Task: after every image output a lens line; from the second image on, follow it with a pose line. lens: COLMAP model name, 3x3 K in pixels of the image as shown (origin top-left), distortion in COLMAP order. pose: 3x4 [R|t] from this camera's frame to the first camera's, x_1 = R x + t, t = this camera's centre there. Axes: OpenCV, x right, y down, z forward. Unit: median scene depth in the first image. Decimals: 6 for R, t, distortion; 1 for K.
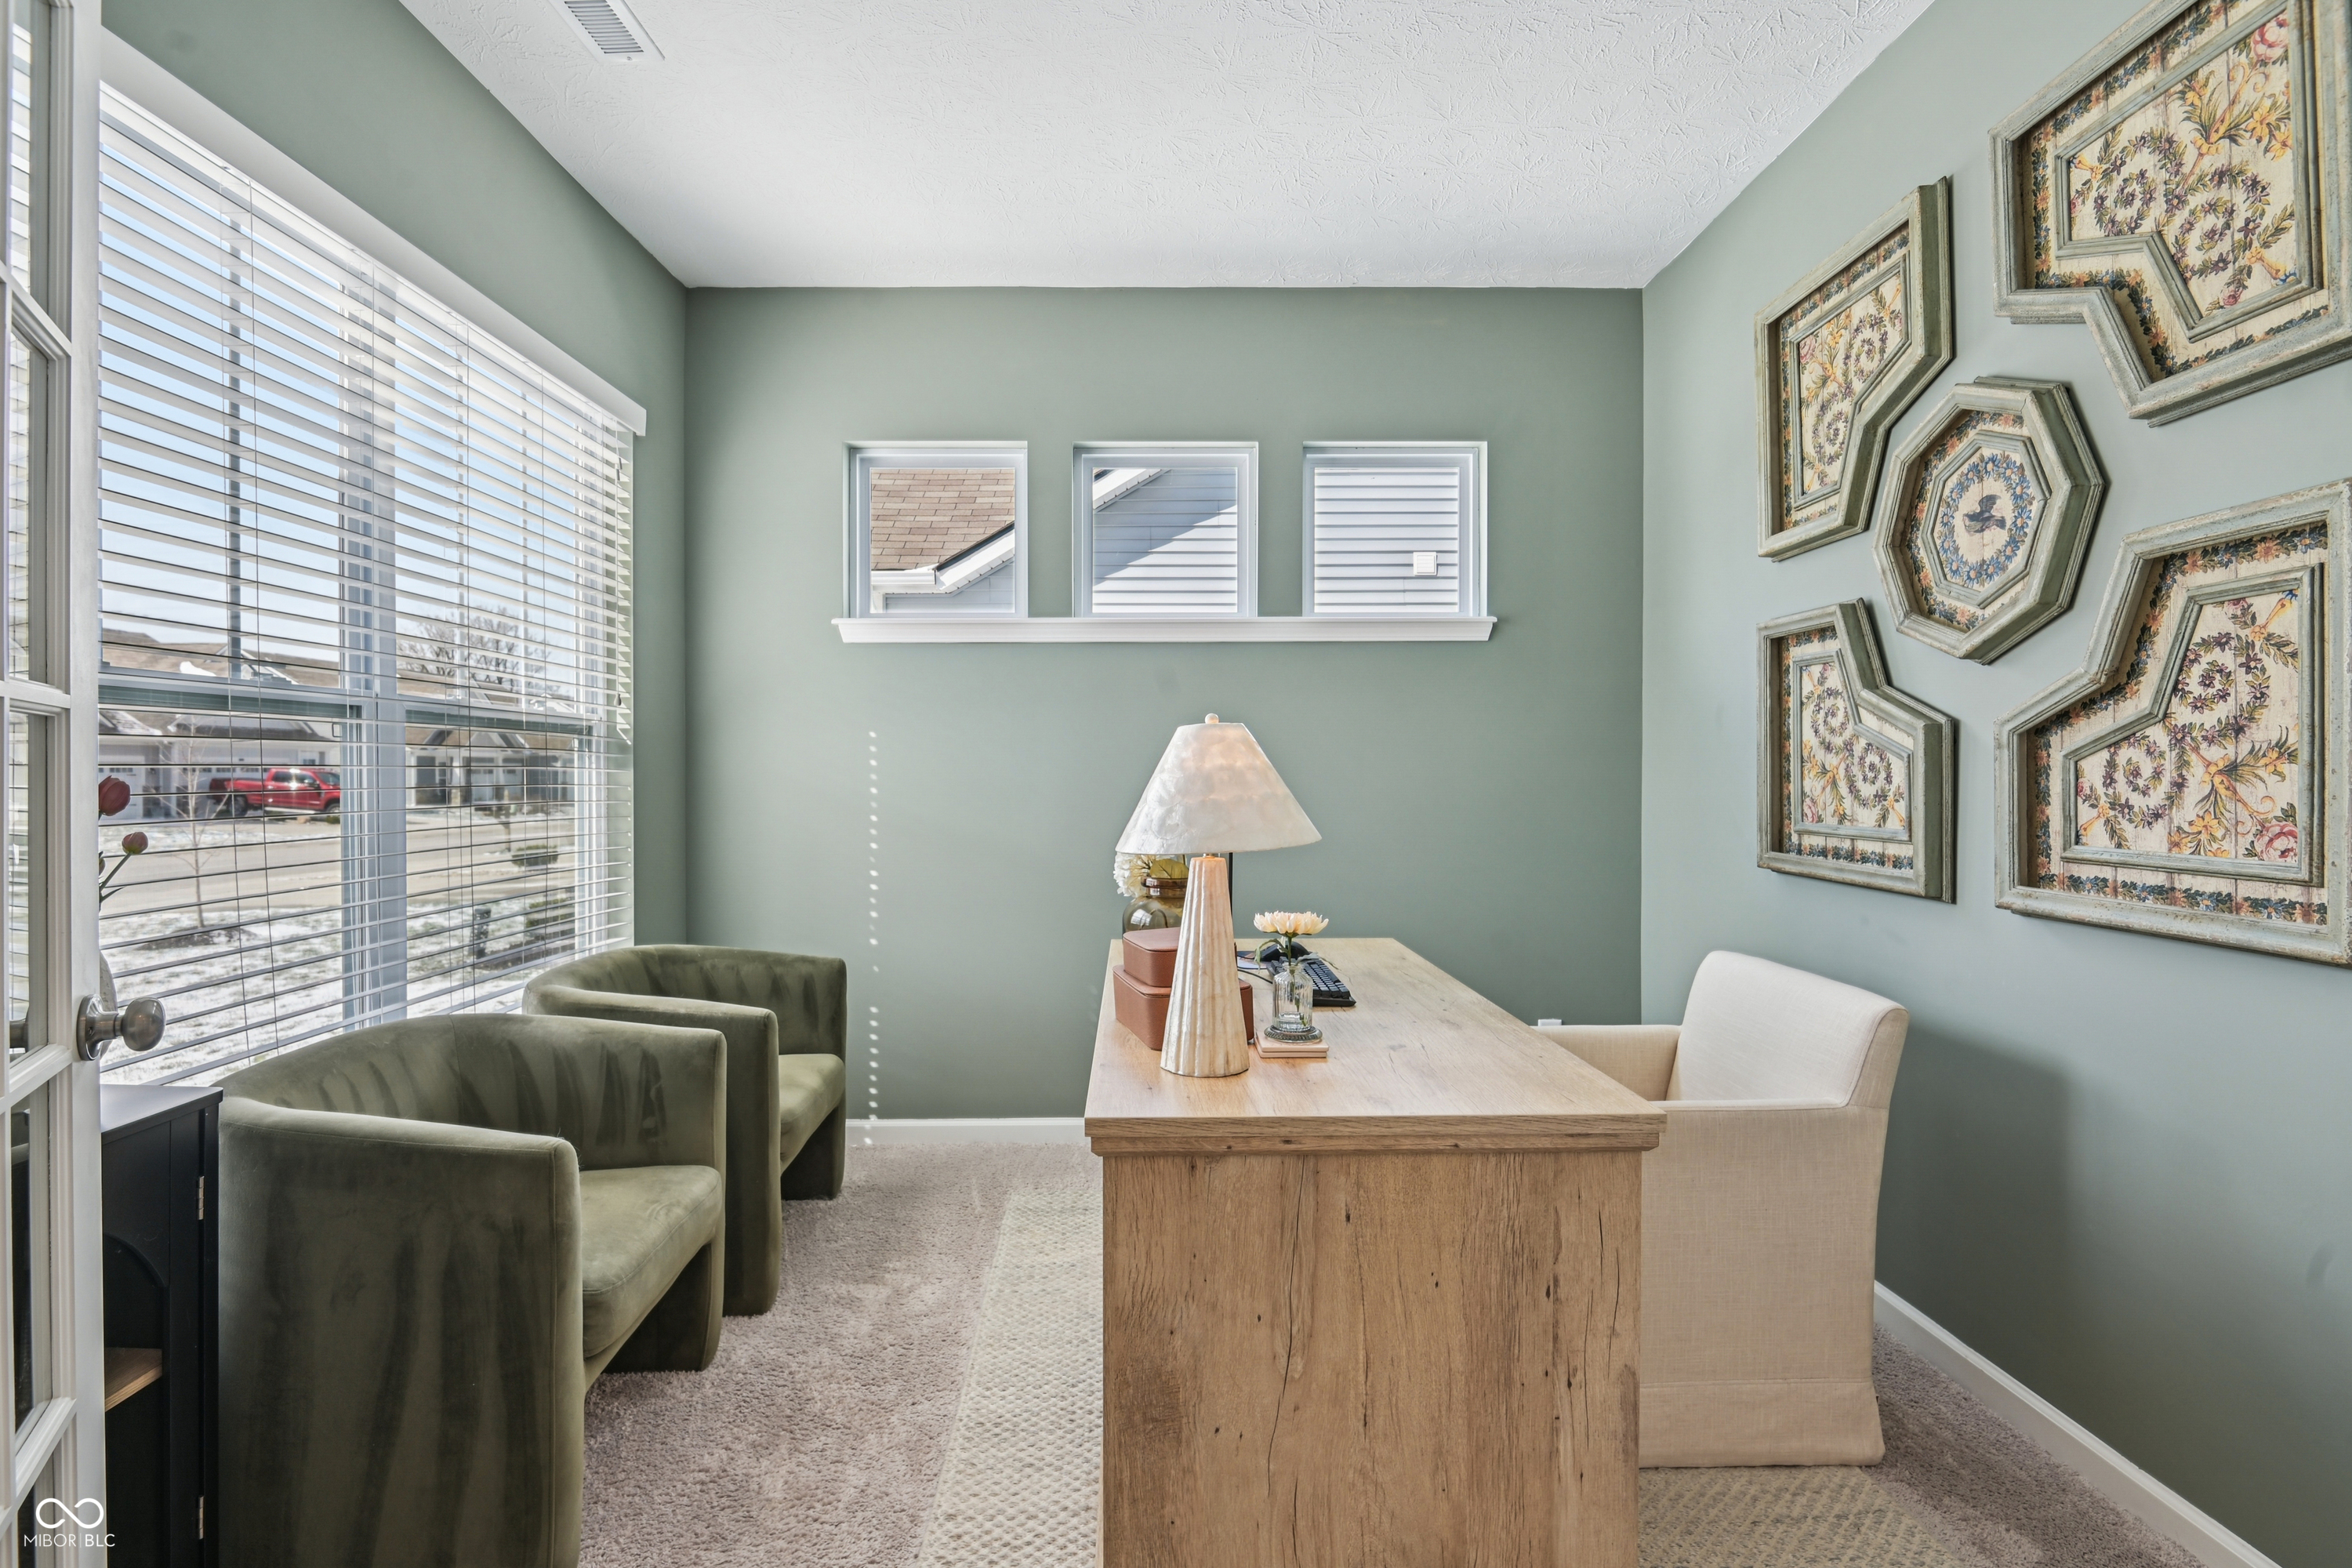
lens RADIAL K [[1092.4, 0, 1176.9], [0, 1092.4, 779.2], [0, 0, 1]] dist [-0.008361, -0.006579]
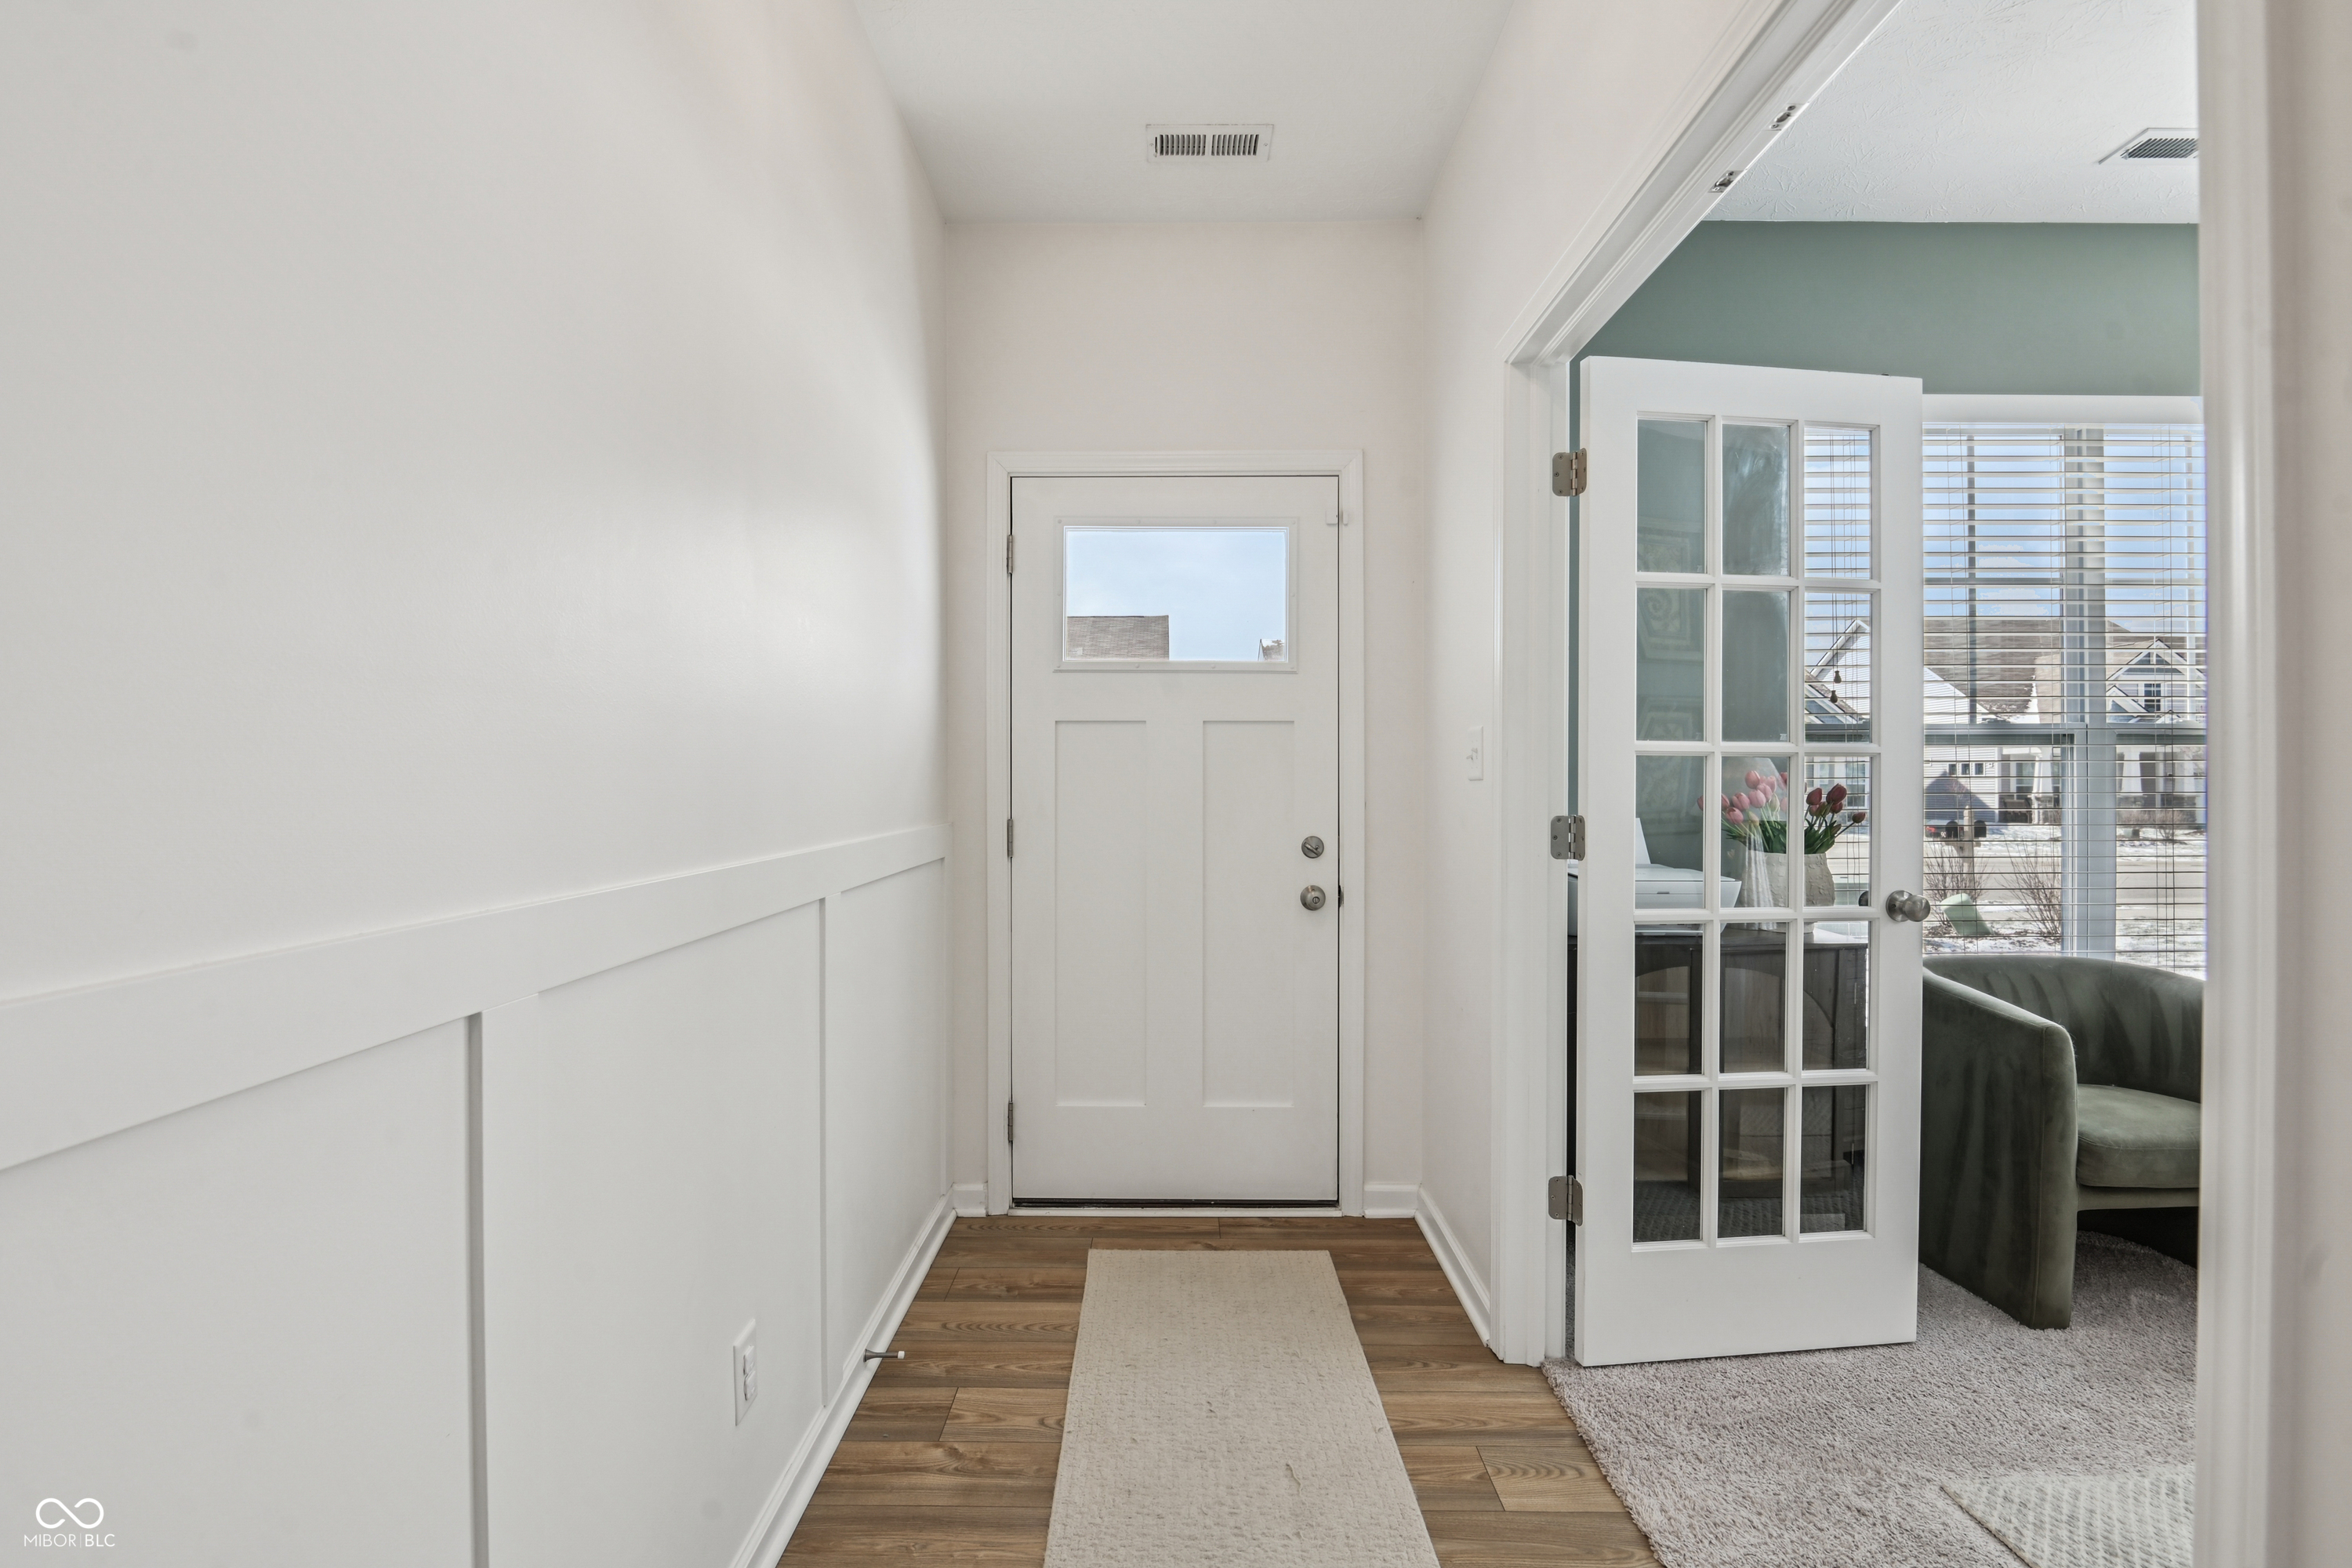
lens RADIAL K [[1092.4, 0, 1178.2], [0, 1092.4, 785.8], [0, 0, 1]] dist [-0.008361, -0.006579]
pose [[-0.002849, -0.000559, -0.999996, 0.912683], [-0.003226, 0.999995, -0.000550, 0.005385], [0.999991, 0.003224, -0.002851, -0.208208]]
